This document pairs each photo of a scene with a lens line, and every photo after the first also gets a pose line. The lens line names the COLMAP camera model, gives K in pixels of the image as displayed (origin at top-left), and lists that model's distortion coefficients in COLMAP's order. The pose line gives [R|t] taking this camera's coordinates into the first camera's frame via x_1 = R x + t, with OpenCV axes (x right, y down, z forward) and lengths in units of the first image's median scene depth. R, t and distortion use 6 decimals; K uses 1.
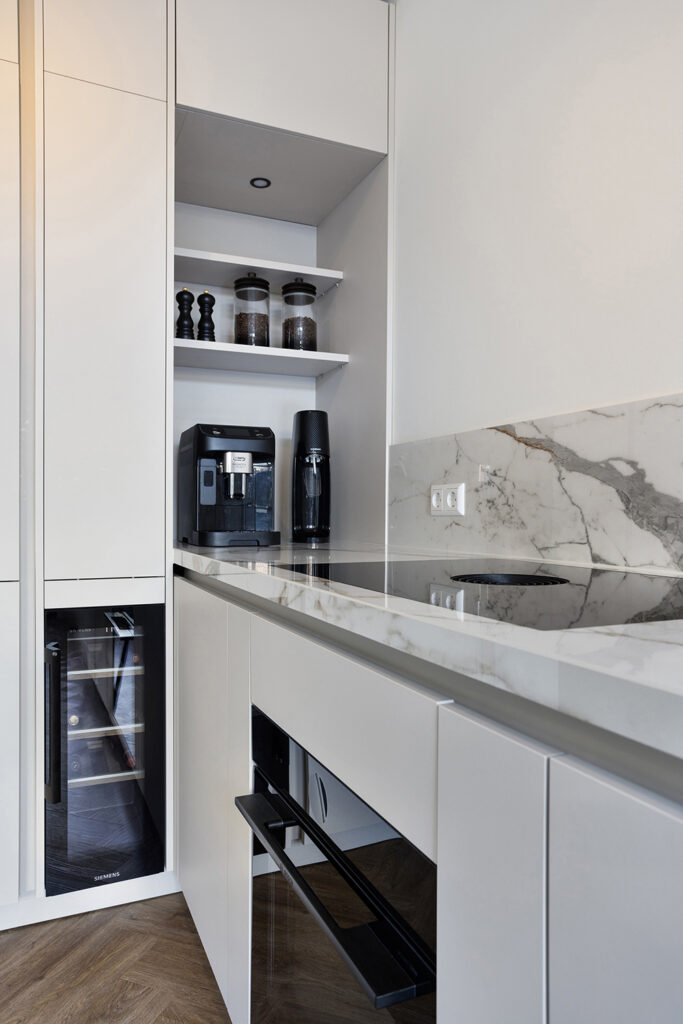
lens RADIAL K [[686.5, 0, 325.1], [0, 686.5, 516.6], [0, 0, 1]] dist [-0.007032, 0.000425]
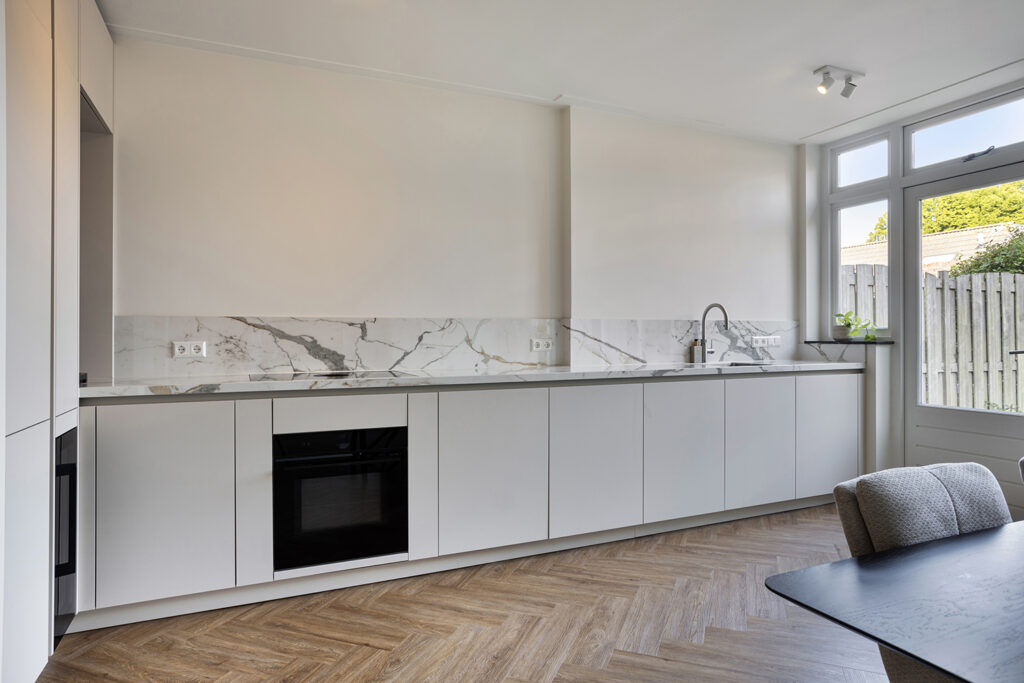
lens RADIAL K [[609.8, 0, 514.4], [0, 609.8, 329.9], [0, 0, 1]] dist [-0.043772, 0.048693]
pose [[-0.017283, 0.005581, 0.999835, -1.607105], [0.012669, 0.999905, -0.005362, -0.060704], [-0.999770, 0.012574, -0.017352, 0.102729]]
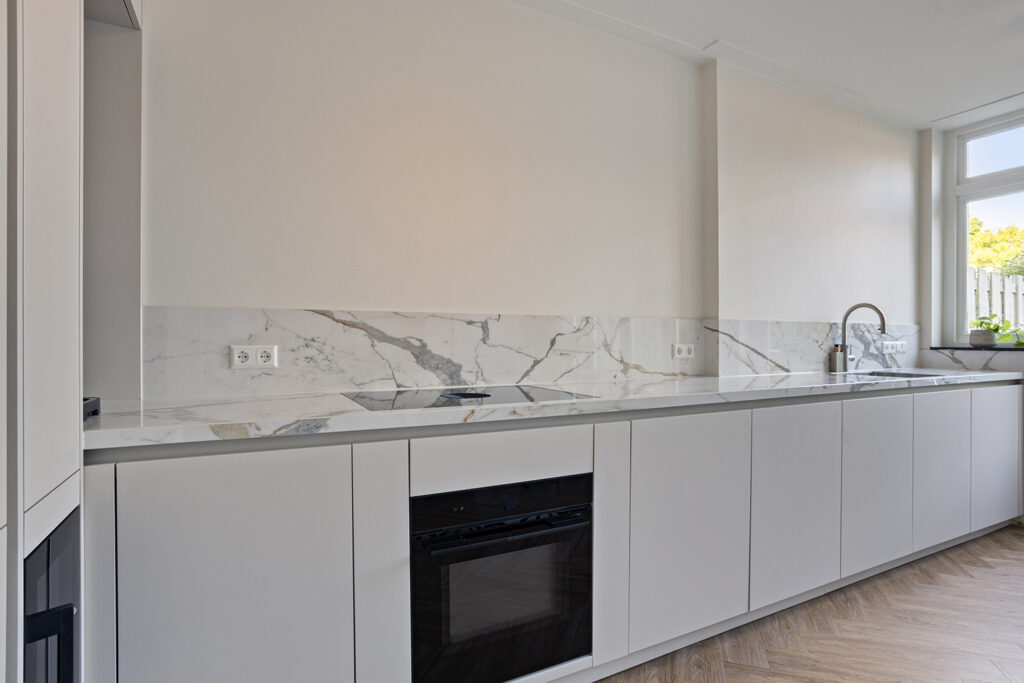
lens RADIAL K [[525.0, 0, 512.0], [0, 525.0, 341.5], [0, 0, 1]] dist [-0.062936, 0.040474]
pose [[-0.069789, -0.007094, 0.997537, -0.886473], [0.007447, 0.999943, 0.007632, -0.059913], [-0.997534, 0.007962, -0.069732, 0.583409]]
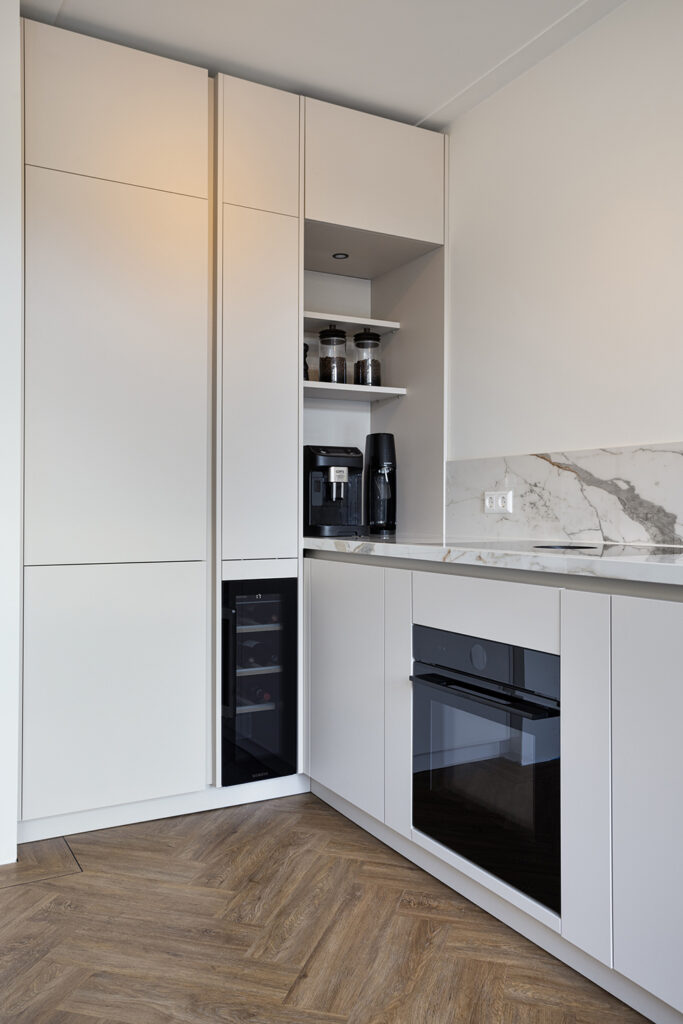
lens RADIAL K [[817.0, 0, 317.9], [0, 817.0, 503.7], [0, 0, 1]] dist [0.005108, 0.006049]
pose [[0.996356, -0.002398, 0.085256, -0.351477], [0.003626, 0.999892, -0.014242, 0.001689], [-0.085213, 0.014499, 0.996257, -0.685967]]
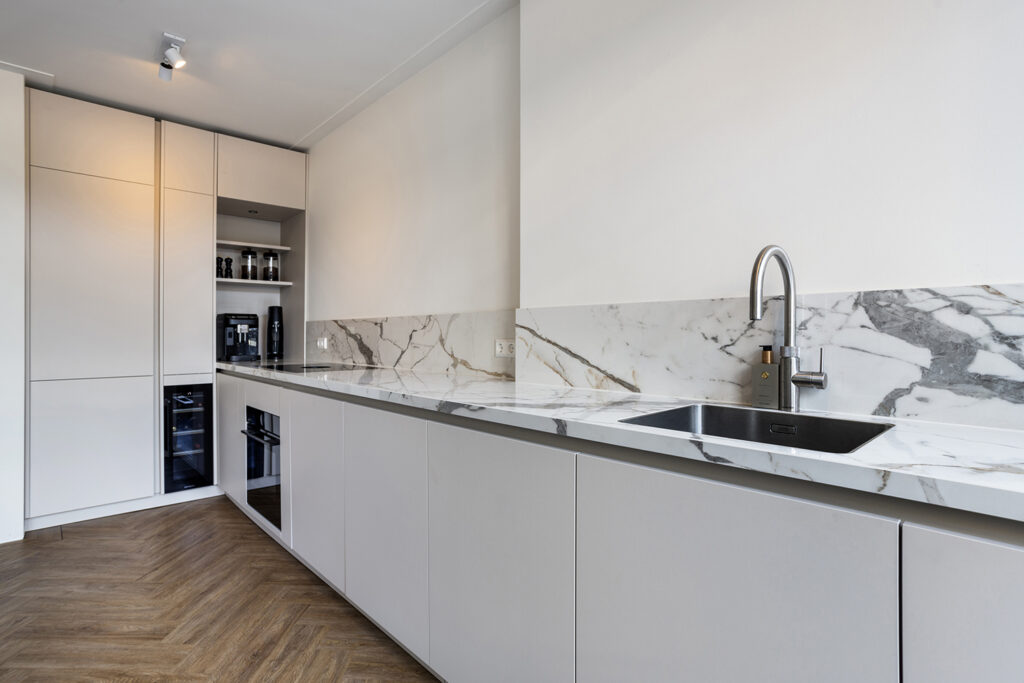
lens RADIAL K [[507.9, 0, 495.6], [0, 507.9, 334.0], [0, 0, 1]] dist [-0.045084, 0.026652]
pose [[0.945498, -0.004865, 0.325593, 0.180259], [0.007772, 0.999941, -0.007627, -0.042580], [-0.325536, 0.009742, 0.945479, -1.264750]]
